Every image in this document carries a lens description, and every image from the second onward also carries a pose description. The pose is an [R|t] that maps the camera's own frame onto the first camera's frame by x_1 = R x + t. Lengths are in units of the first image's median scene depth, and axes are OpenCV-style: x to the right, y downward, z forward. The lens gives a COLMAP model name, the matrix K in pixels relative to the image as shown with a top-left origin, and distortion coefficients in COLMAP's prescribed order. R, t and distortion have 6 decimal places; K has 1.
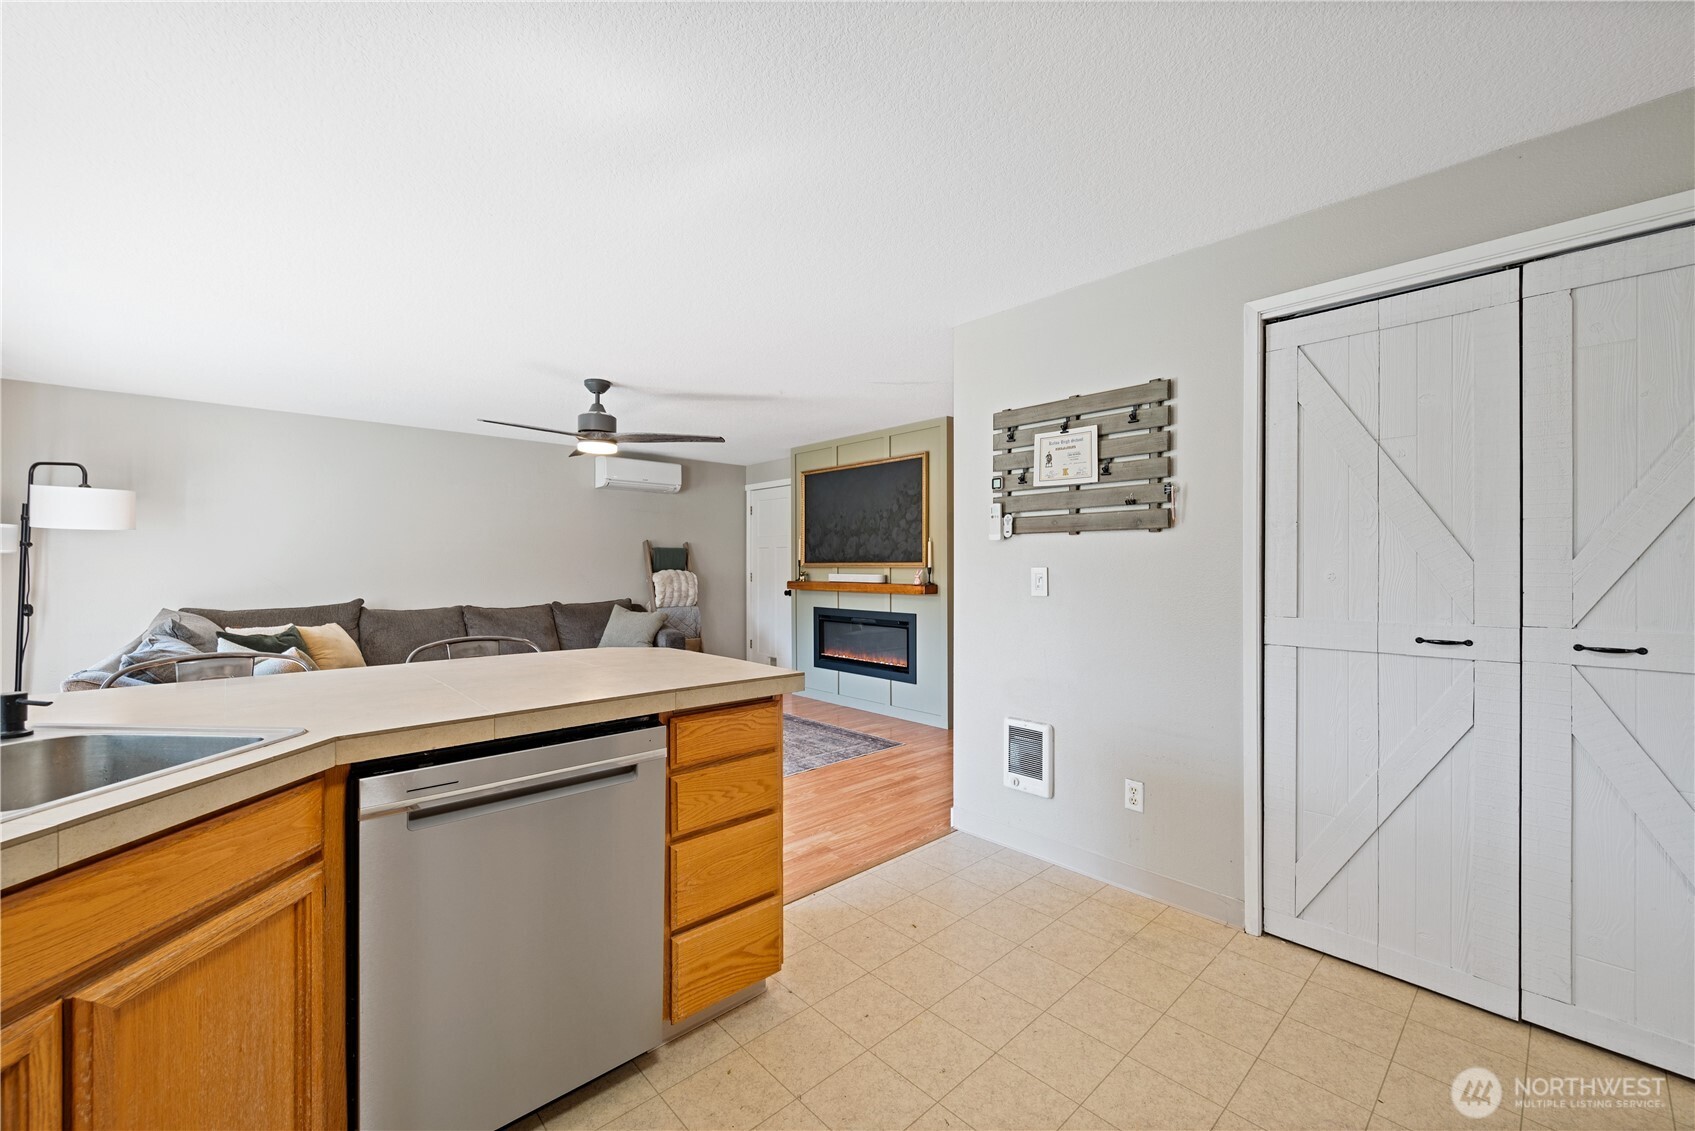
lens RADIAL K [[684.4, 0, 846.1], [0, 684.4, 560.4], [0, 0, 1]] dist [0.001043, -0.000416]
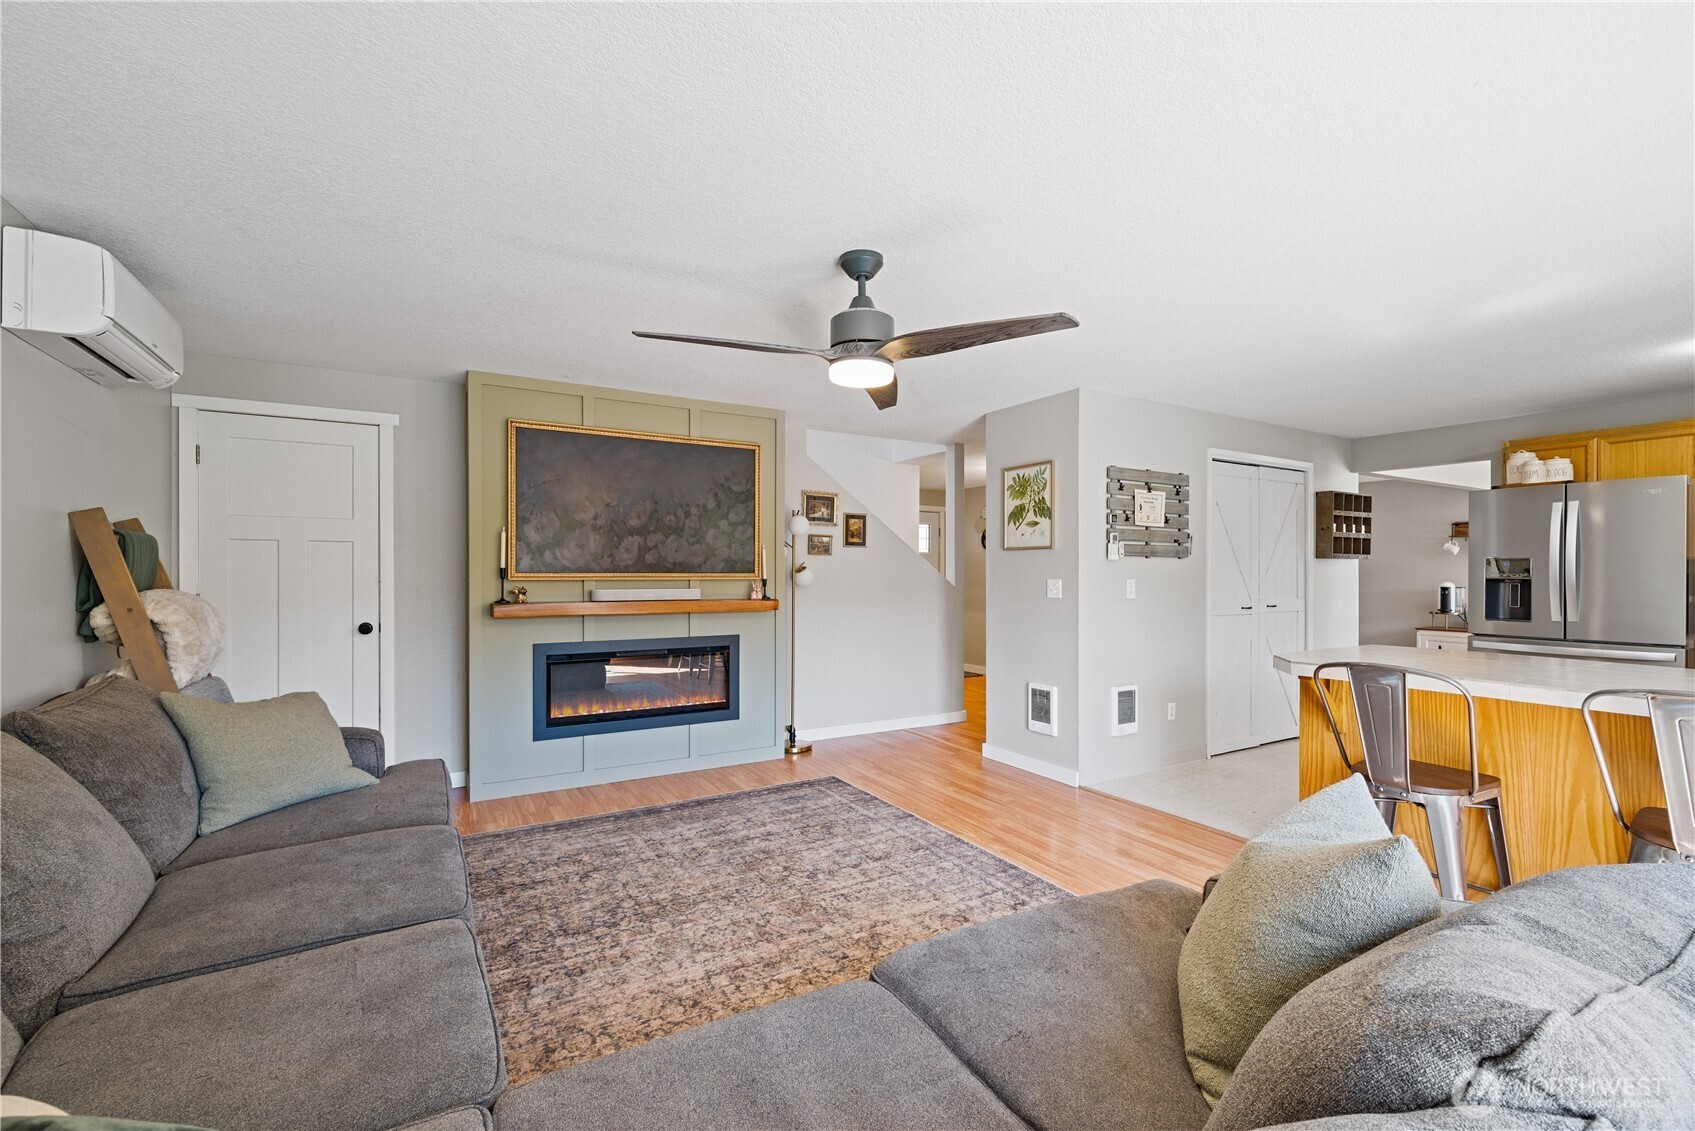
lens RADIAL K [[734.6, 0, 855.2], [0, 734.6, 572.6], [0, 0, 1]] dist [0.001017, -0.000260]
pose [[0.194758, 0.000761, 0.980851, -0.728929], [-0.009410, 0.999955, 0.001092, -0.000110], [-0.980806, -0.009443, 0.194756, 0.669589]]
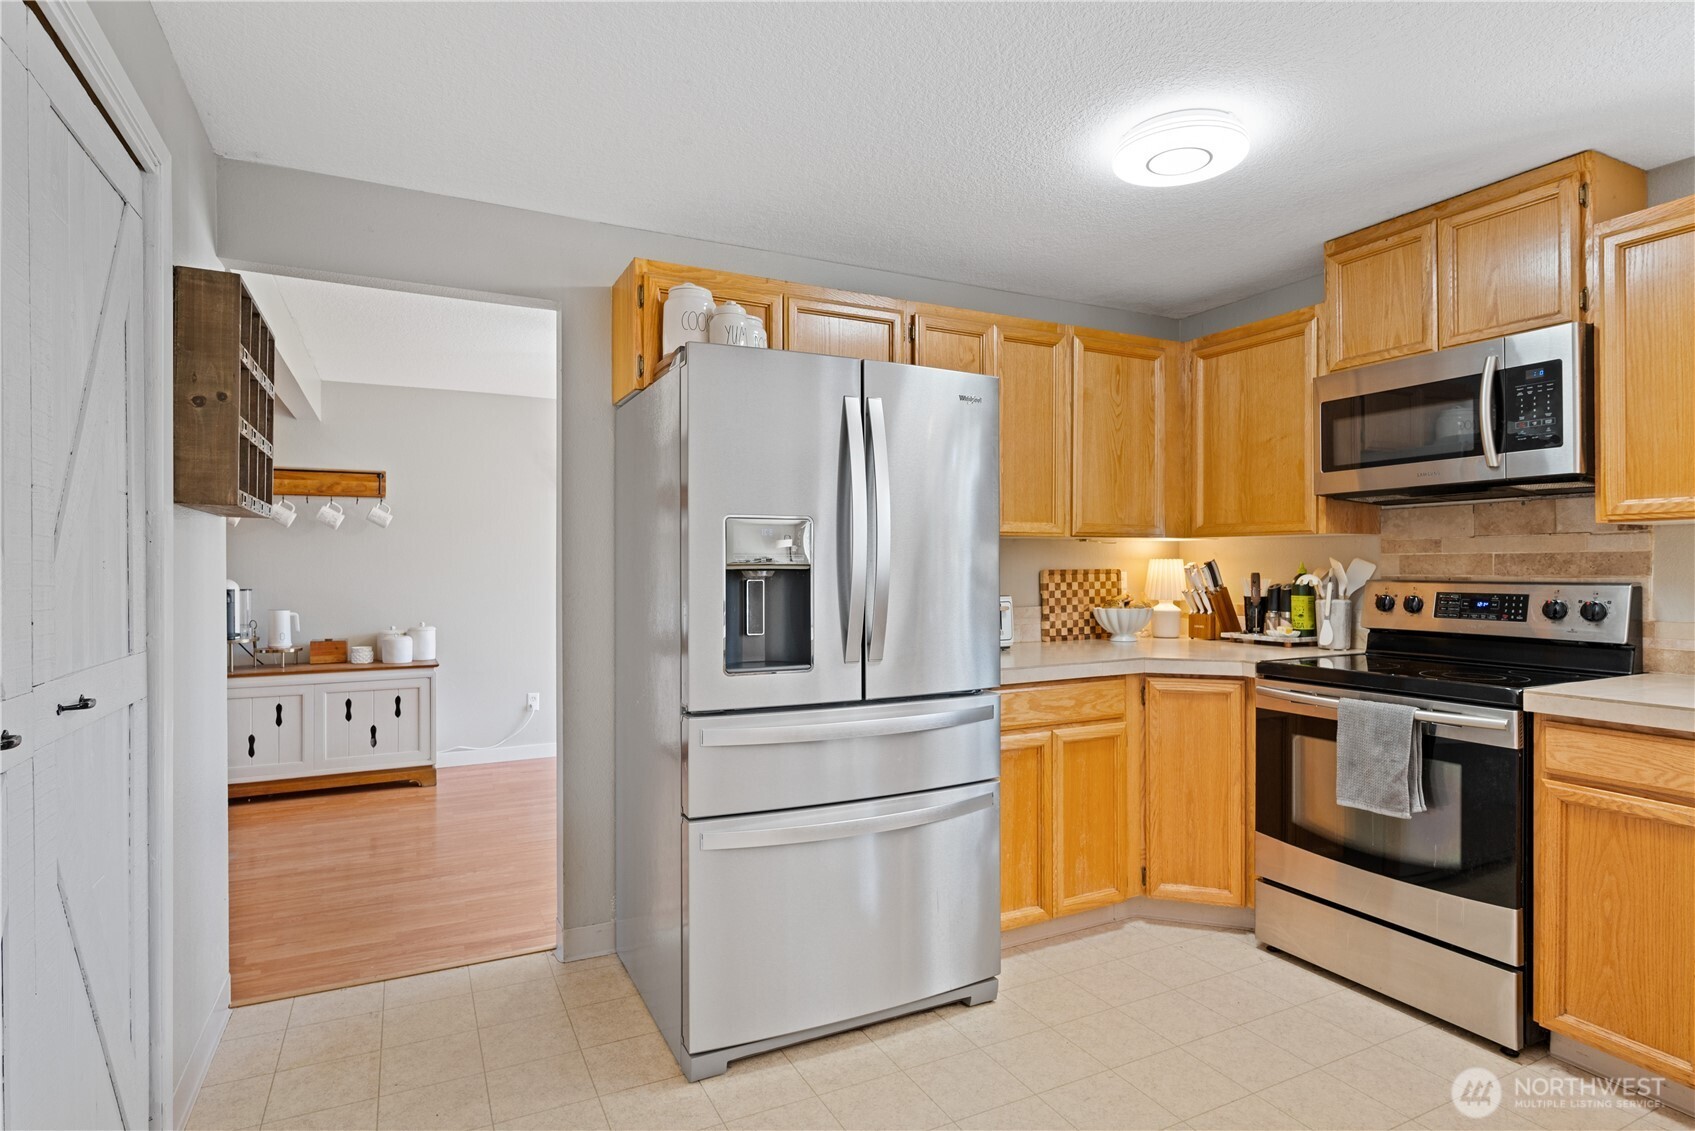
lens RADIAL K [[859.6, 0, 841.4], [0, 859.6, 564.1], [0, 0, 1]] dist [-0.000771, 0.000339]
pose [[-0.961903, 0.002709, 0.273378, 0.071465], [0.000167, 0.999957, -0.009322, 0.002679], [-0.273391, -0.008921, -0.961862, 0.485198]]
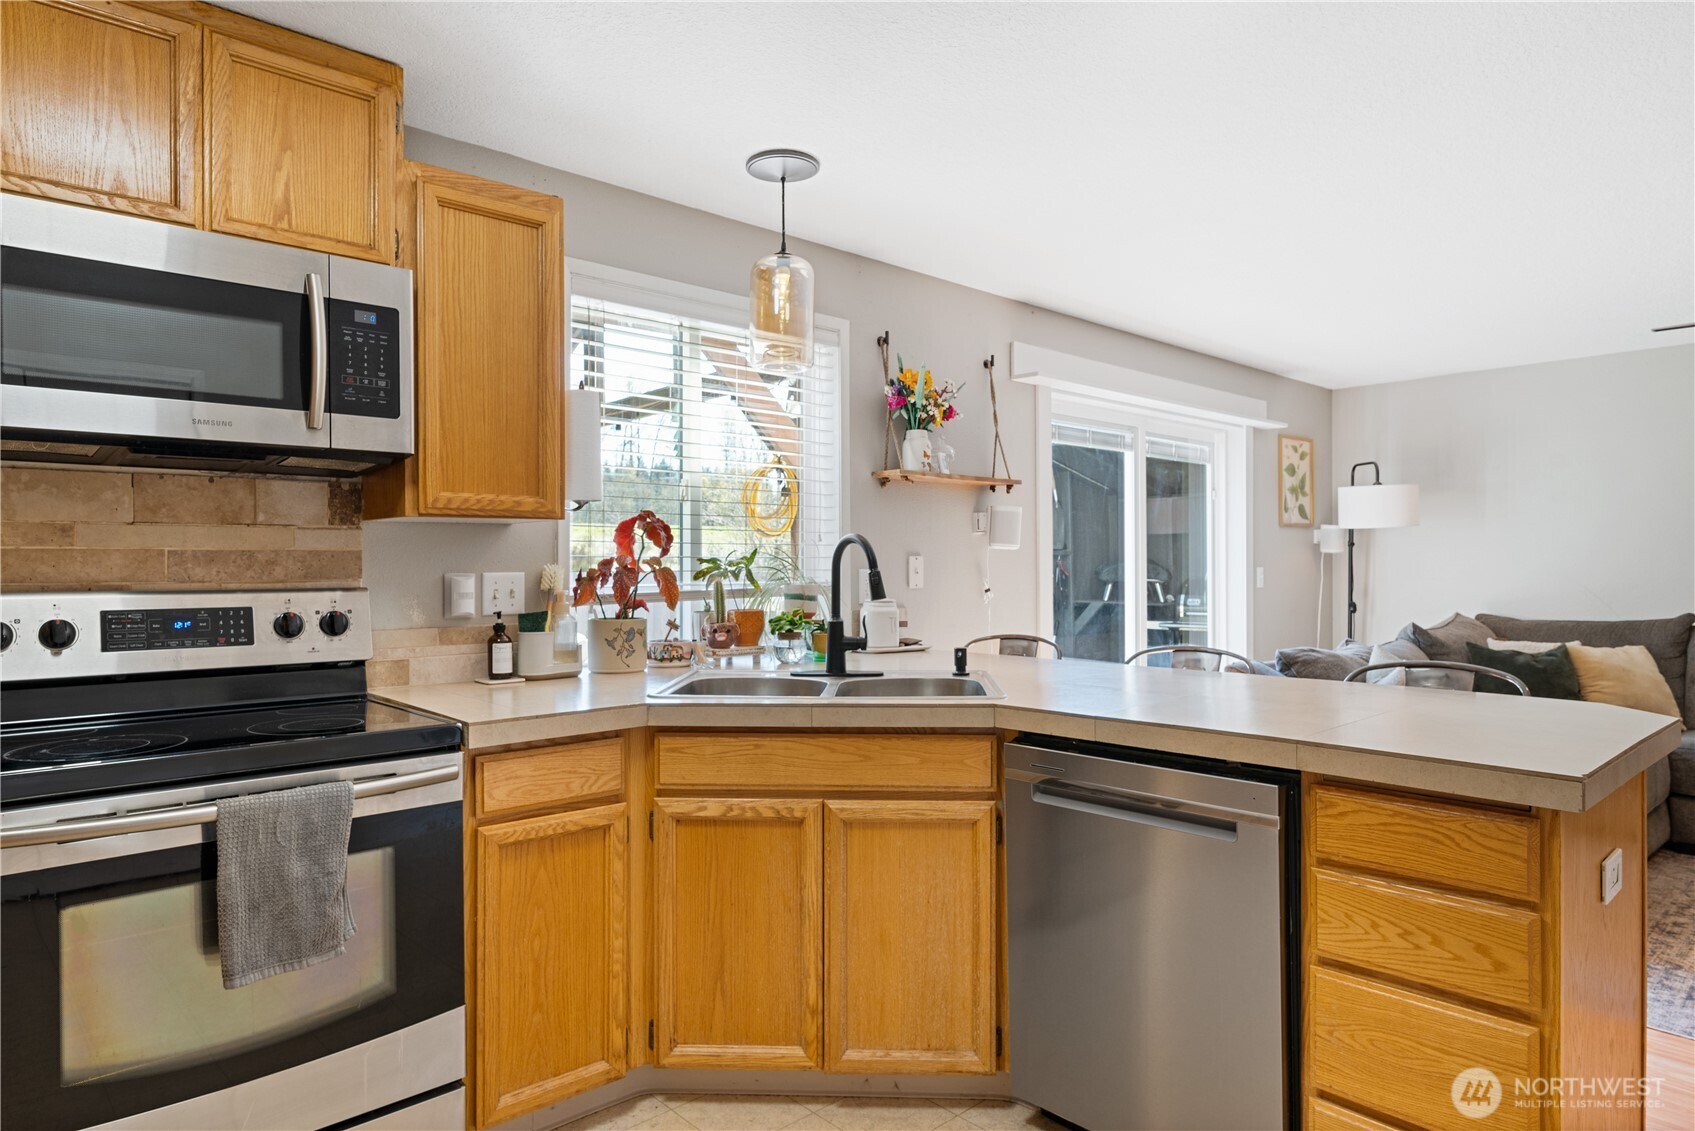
lens RADIAL K [[997.7, 0, 849.6], [0, 997.7, 568.5], [0, 0, 1]] dist [-0.000145, 0.001451]
pose [[0.005239, 0.004083, -0.999978, 0.239240], [0.009174, 0.999949, 0.004131, 0.000173], [0.999944, -0.009196, 0.005201, 0.162784]]
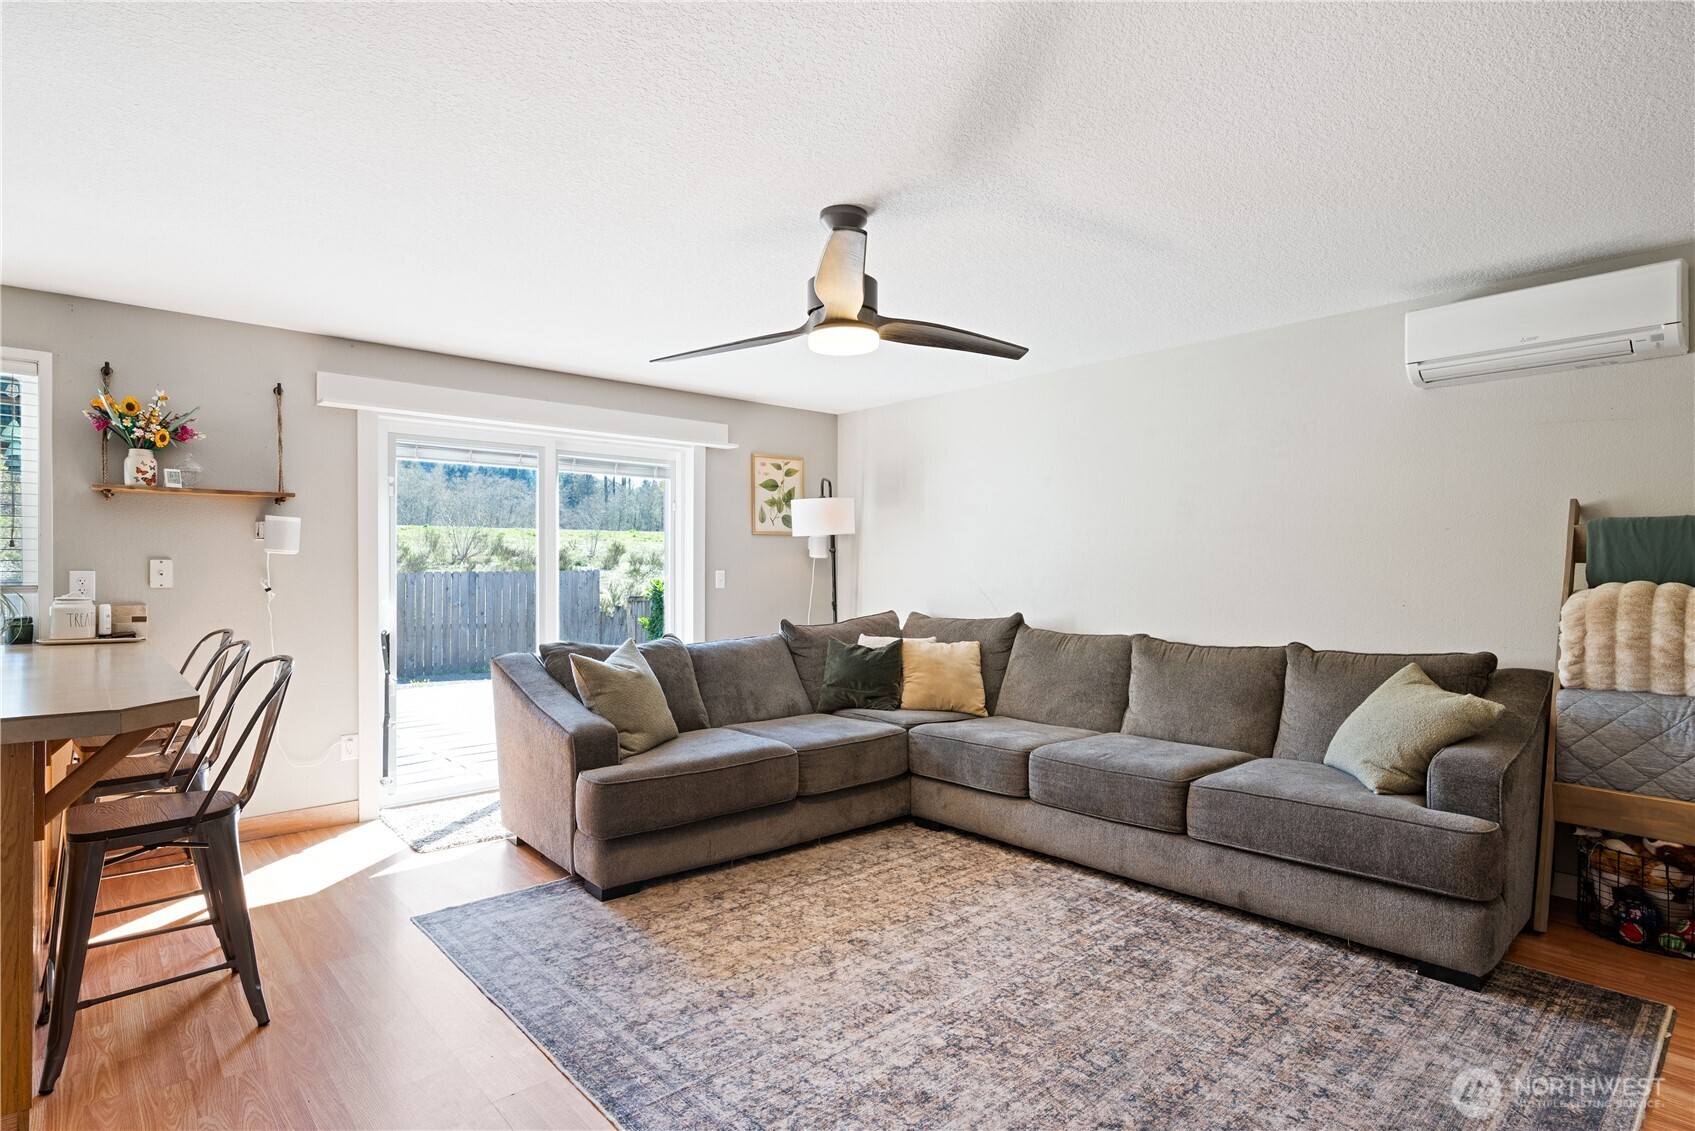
lens RADIAL K [[859.6, 0, 839.2], [0, 859.6, 571.1], [0, 0, 1]] dist [-0.000771, 0.000339]
pose [[-0.017737, 0.003554, -0.999836, 0.216481], [0.006653, 0.999972, 0.003437, 0.005094], [0.999821, -0.006591, -0.017760, 0.762189]]
